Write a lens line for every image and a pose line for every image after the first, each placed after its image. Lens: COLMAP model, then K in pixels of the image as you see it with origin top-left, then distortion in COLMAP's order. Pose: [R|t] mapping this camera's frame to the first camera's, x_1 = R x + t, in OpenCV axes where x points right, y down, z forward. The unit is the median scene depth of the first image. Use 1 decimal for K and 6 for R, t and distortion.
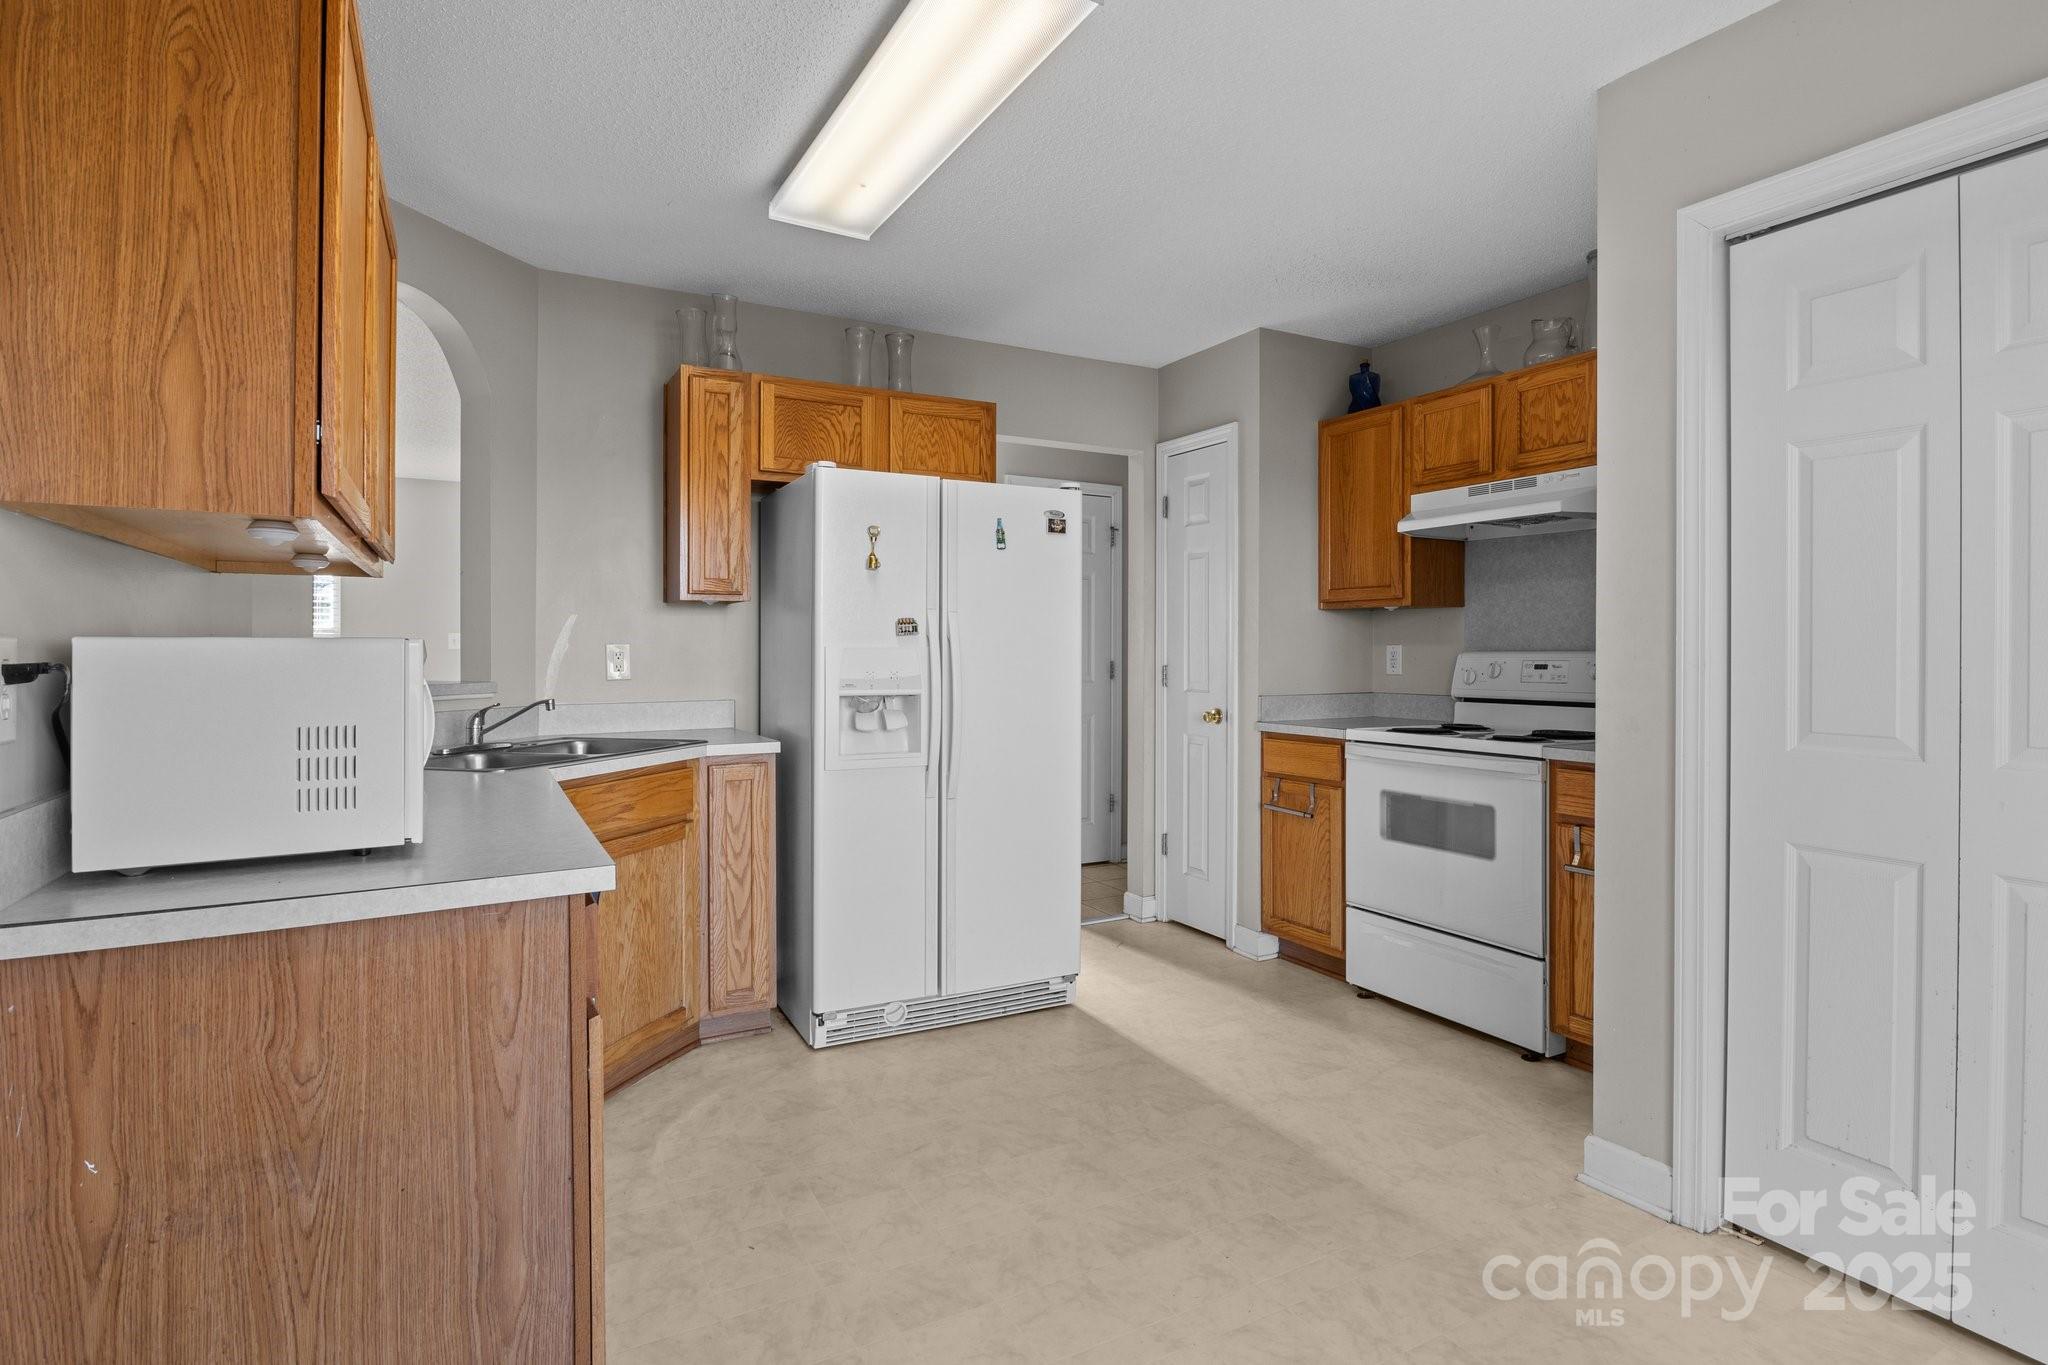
lens RADIAL K [[1027.9, 0, 1030.8], [0, 1027.9, 642.5], [0, 0, 1]] dist [-0.009911, 0.001869]
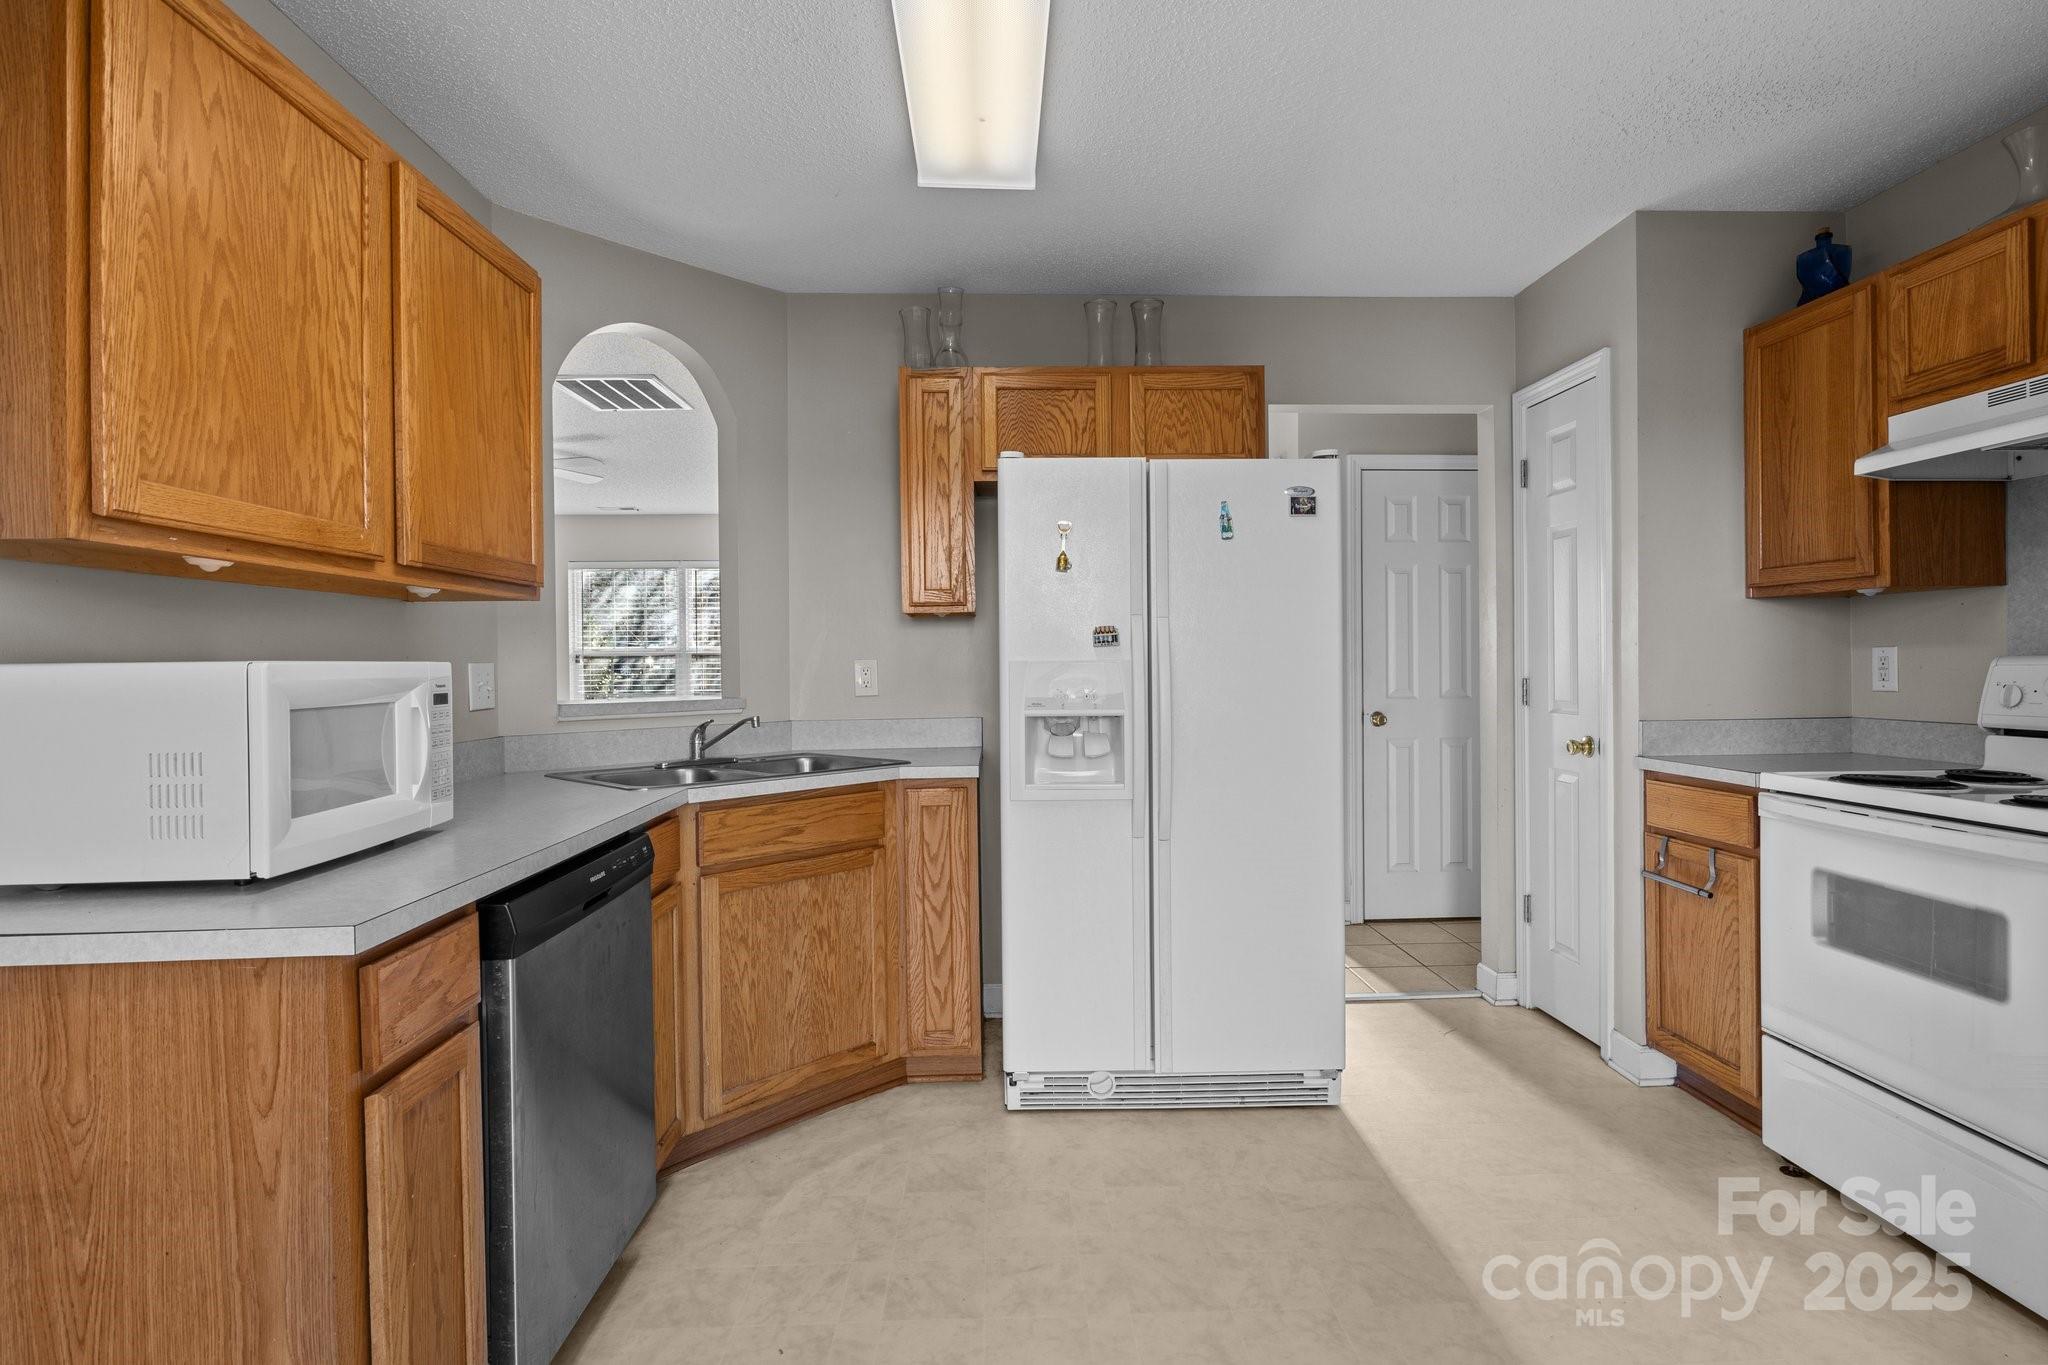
lens RADIAL K [[1018.8, 0, 1032.8], [0, 1018.8, 664.3], [0, 0, 1]] dist [-0.009242, -0.000813]
pose [[0.894067, -0.009482, -0.447833, 0.200390], [0.014475, 0.999865, 0.007729, 0.000552], [0.447699, -0.013393, 0.894084, 0.211244]]
